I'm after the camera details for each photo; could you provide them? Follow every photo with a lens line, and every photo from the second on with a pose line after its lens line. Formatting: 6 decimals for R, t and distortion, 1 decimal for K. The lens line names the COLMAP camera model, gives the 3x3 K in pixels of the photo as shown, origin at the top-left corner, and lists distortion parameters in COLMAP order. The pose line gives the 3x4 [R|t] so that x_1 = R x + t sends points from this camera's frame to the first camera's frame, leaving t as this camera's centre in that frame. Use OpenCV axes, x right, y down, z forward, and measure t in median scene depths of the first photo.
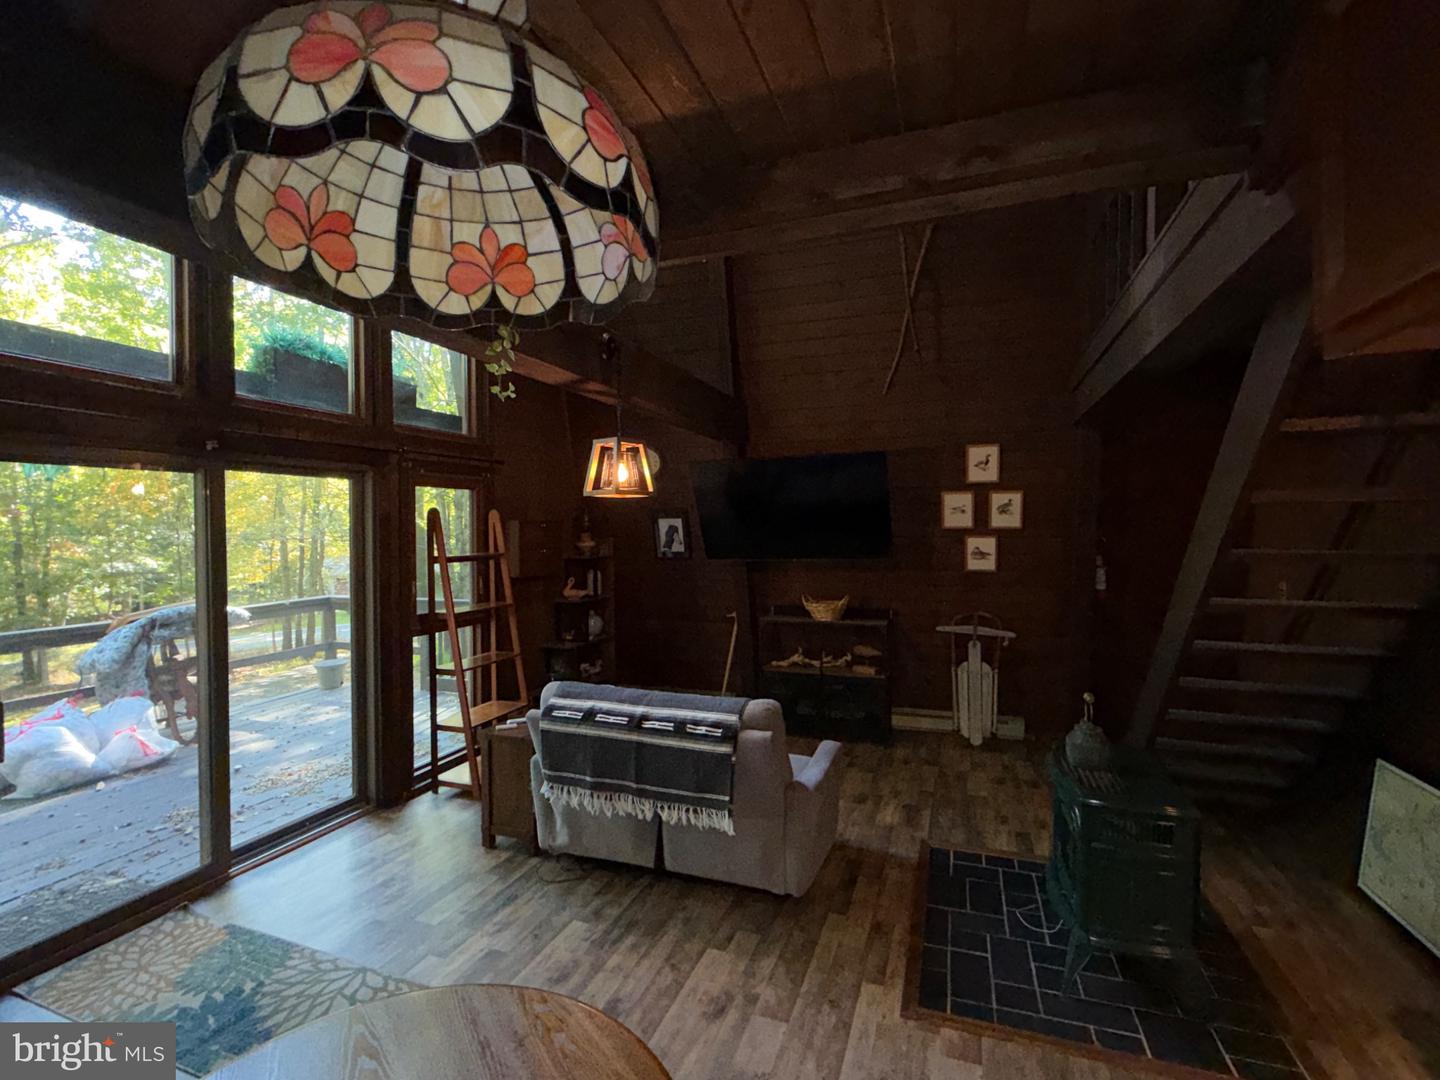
lens RADIAL K [[673.8, 0, 719.1], [0, 673.8, 542.8], [0, 0, 1]] dist [-0.000027, 0.000009]
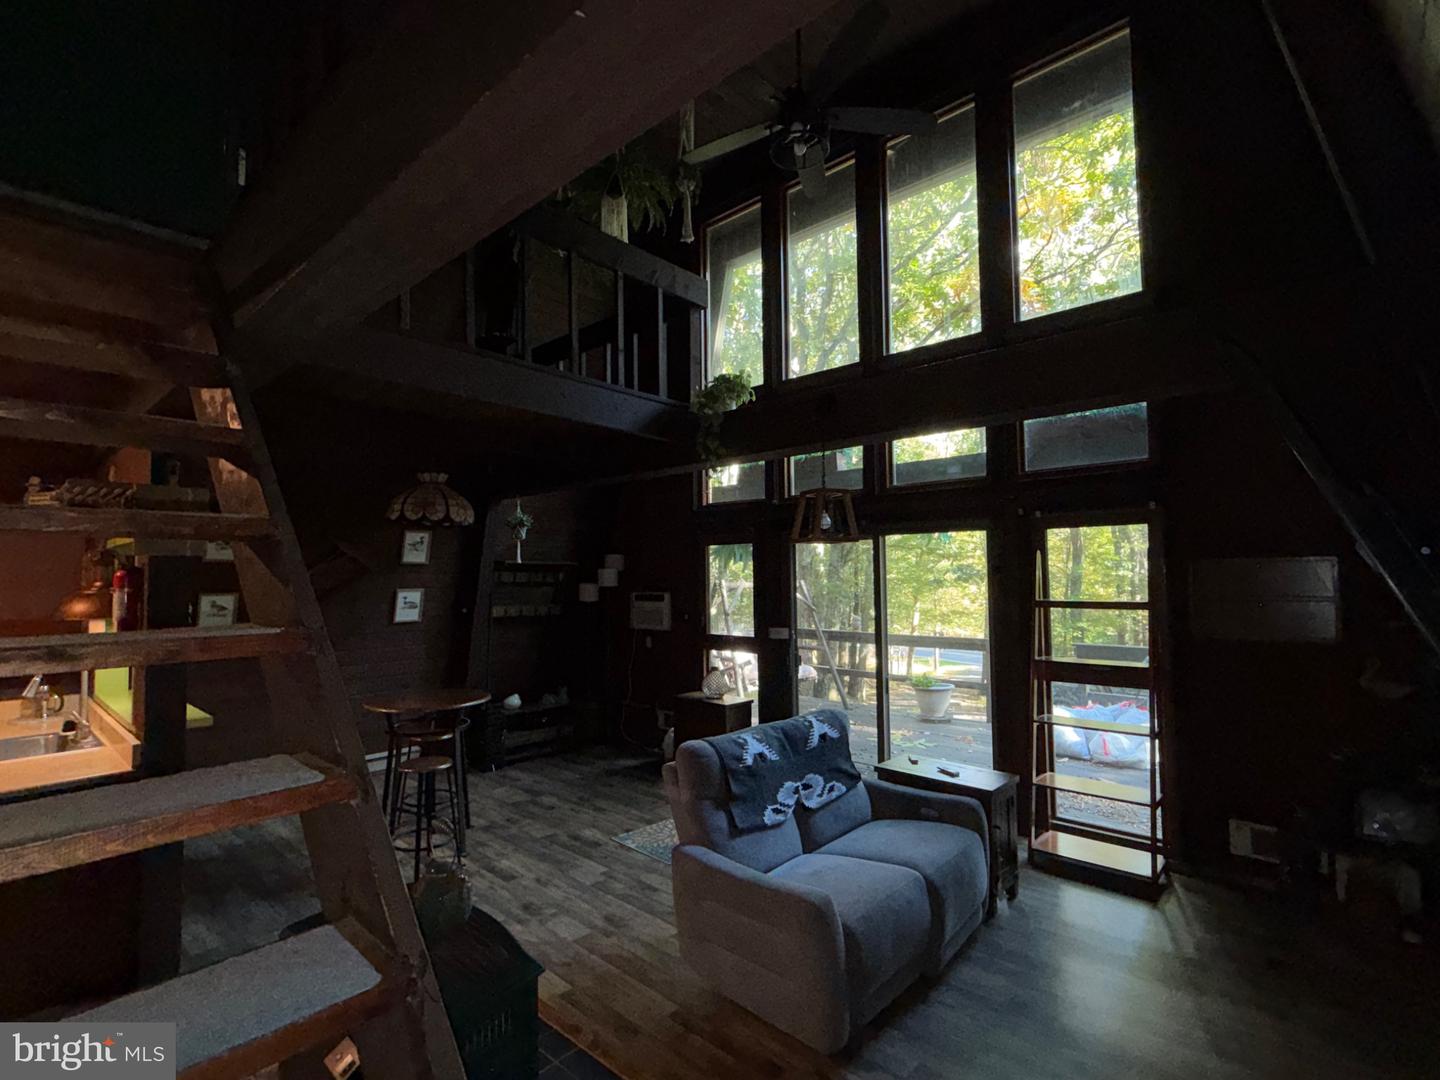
lens RADIAL K [[673.8, 0, 721.0], [0, 673.8, 544.8], [0, 0, 1]] dist [-0.000027, 0.000009]
pose [[-0.373079, -0.039457, -0.926960, 1.070751], [0.000164, 0.999092, -0.042593, -0.022878], [0.927799, -0.016042, -0.372734, 1.505025]]
